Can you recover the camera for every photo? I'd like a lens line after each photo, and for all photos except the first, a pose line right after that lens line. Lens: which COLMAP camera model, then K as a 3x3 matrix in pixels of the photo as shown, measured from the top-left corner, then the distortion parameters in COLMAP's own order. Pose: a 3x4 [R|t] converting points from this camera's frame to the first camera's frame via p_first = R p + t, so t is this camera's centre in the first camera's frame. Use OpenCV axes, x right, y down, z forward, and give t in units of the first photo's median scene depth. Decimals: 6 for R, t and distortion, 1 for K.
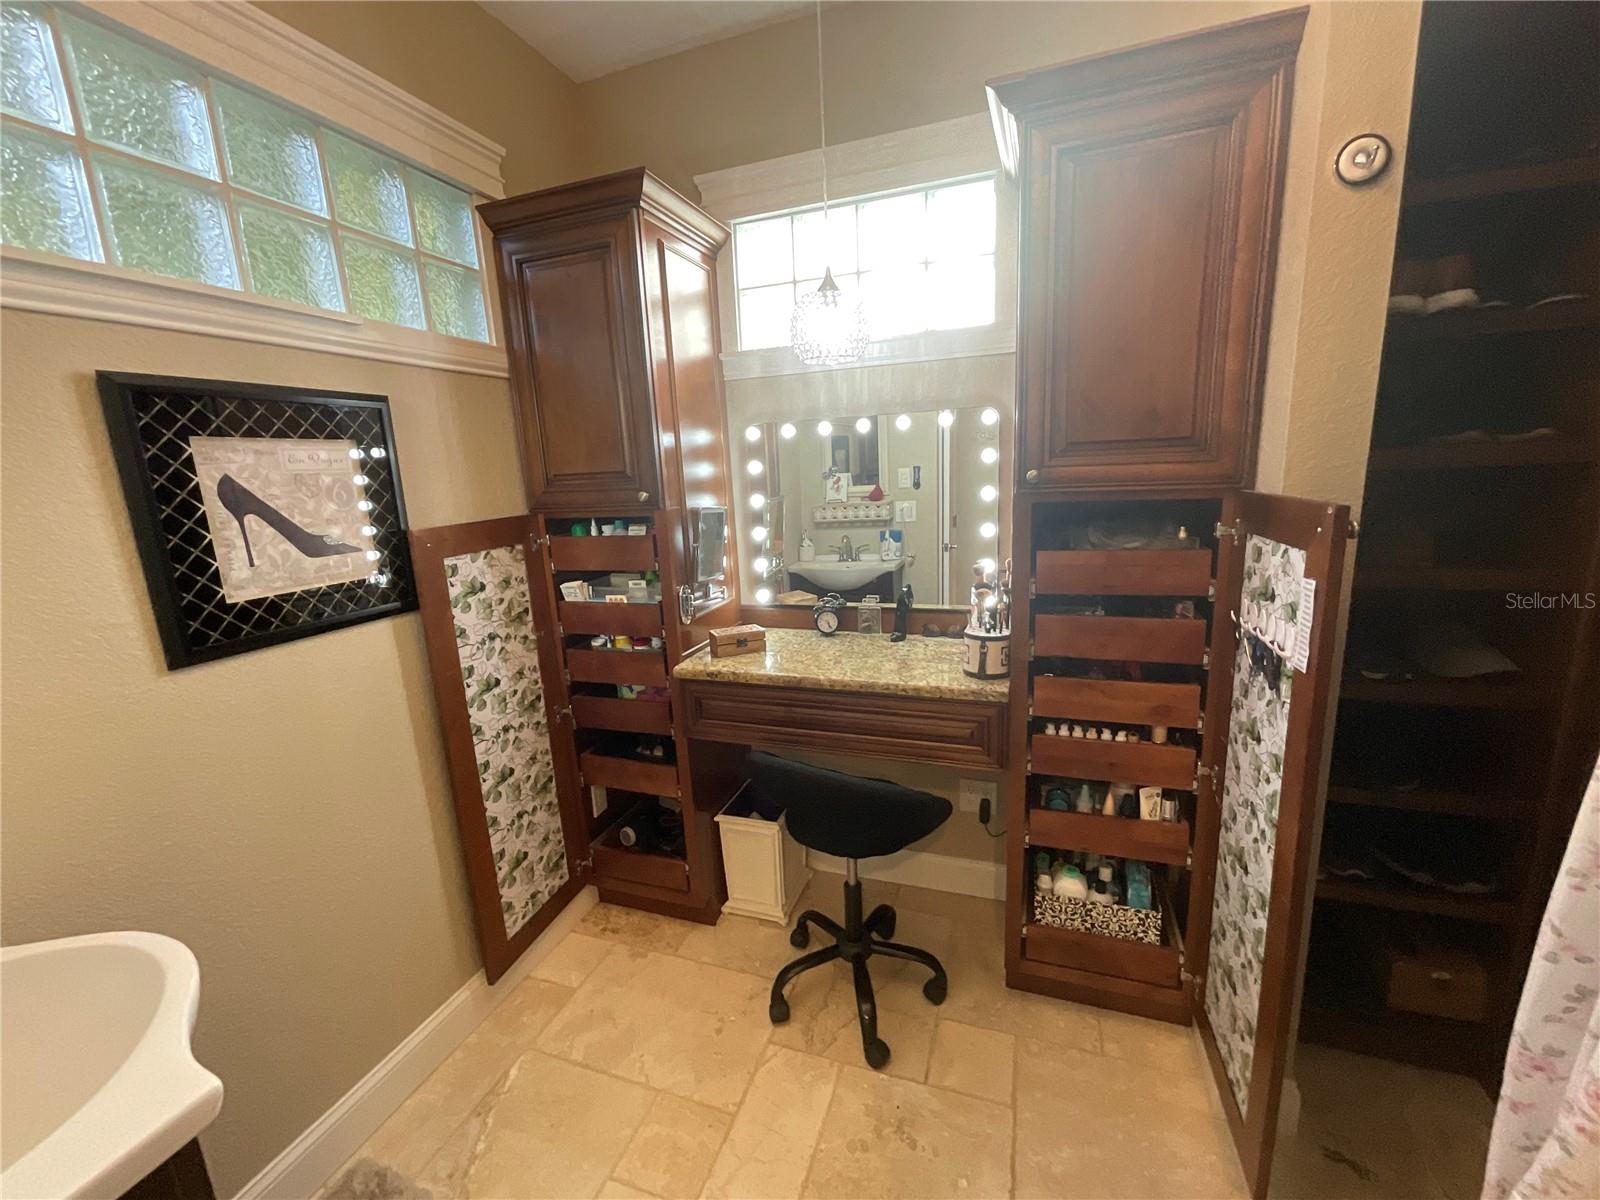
lens RADIAL K [[652.1, 0, 800.0], [0, 652.1, 600.0], [0, 0, 1]] dist [-0.002537, -0.000093]
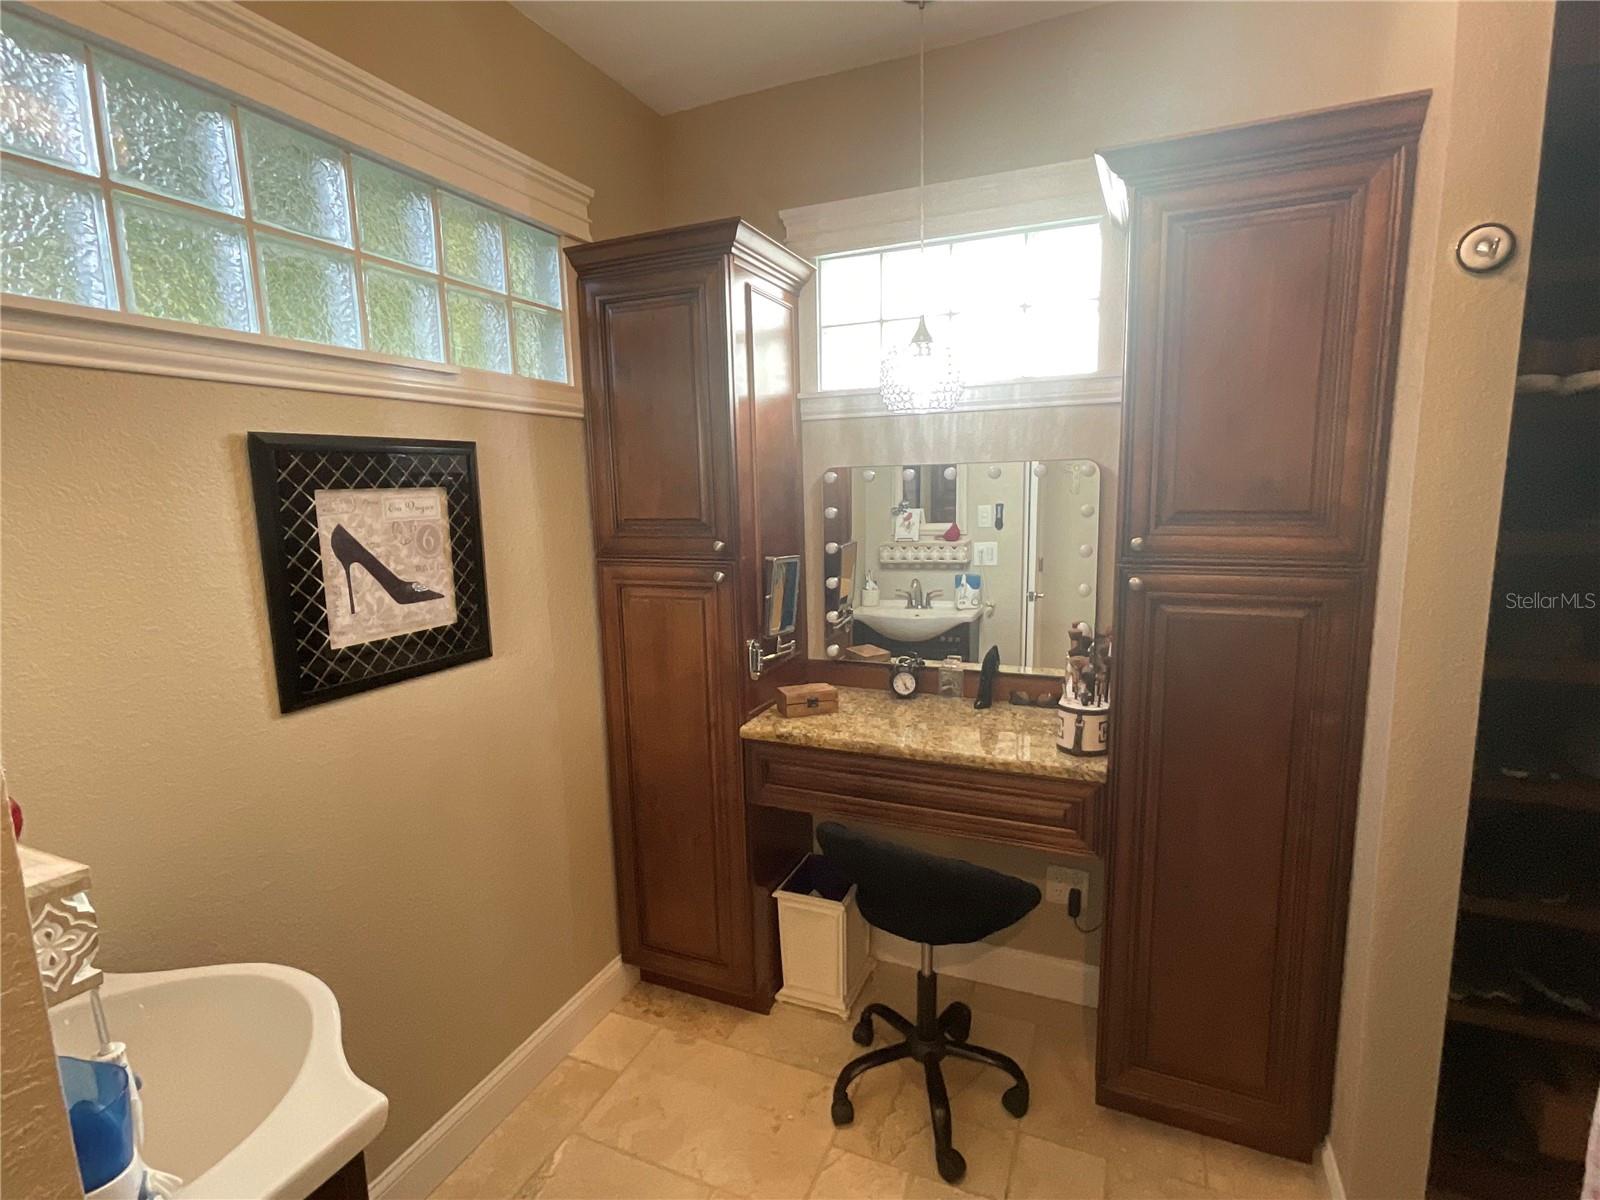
lens RADIAL K [[778.1, 0, 800.0], [0, 778.1, 600.0], [0, 0, 1]] dist [-0.002732, 0.000405]
pose [[0.997620, 0.034859, -0.059488, -0.051407], [-0.037863, 0.998024, -0.050150, -0.027150], [0.057623, 0.052283, 0.996968, -0.125963]]
